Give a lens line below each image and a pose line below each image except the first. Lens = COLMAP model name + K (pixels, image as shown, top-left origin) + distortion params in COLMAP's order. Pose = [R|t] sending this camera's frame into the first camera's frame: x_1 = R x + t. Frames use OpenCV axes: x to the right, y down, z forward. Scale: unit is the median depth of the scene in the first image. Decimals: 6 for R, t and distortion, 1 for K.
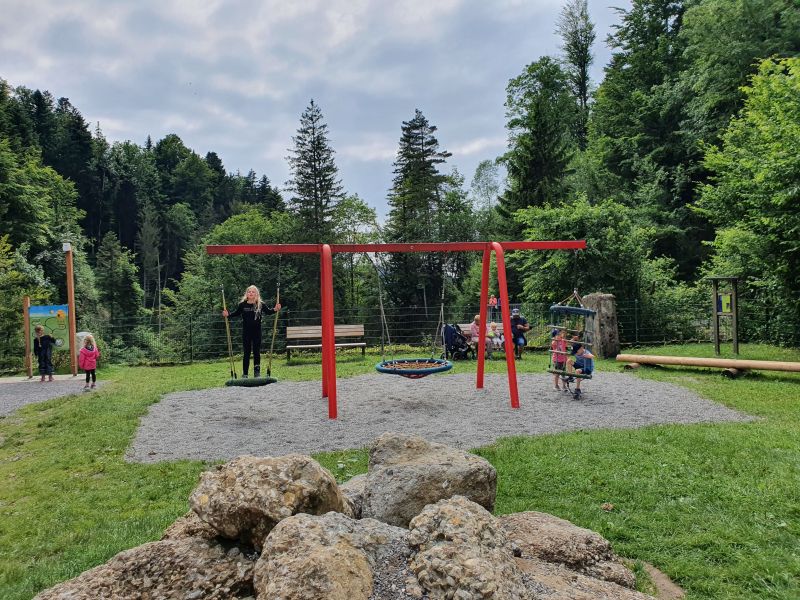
lens RADIAL K [[617.3, 0, 396.6], [0, 617.3, 297.8], [0, 0, 1]] dist [0.010357, -0.002030]
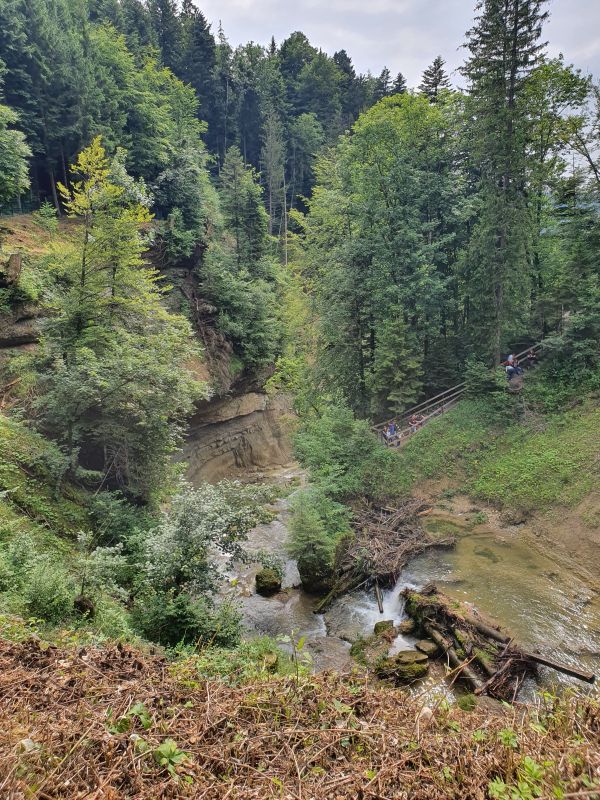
lens RADIAL K [[617.3, 0, 301.8], [0, 617.3, 397.6], [0, 0, 1]] dist [0.010357, -0.002030]
pose [[0.942422, 0.086380, -0.323079, -0.046347], [0.003803, 0.963236, 0.268630, 0.002253], [0.334406, -0.254391, 0.907446, 0.120371]]
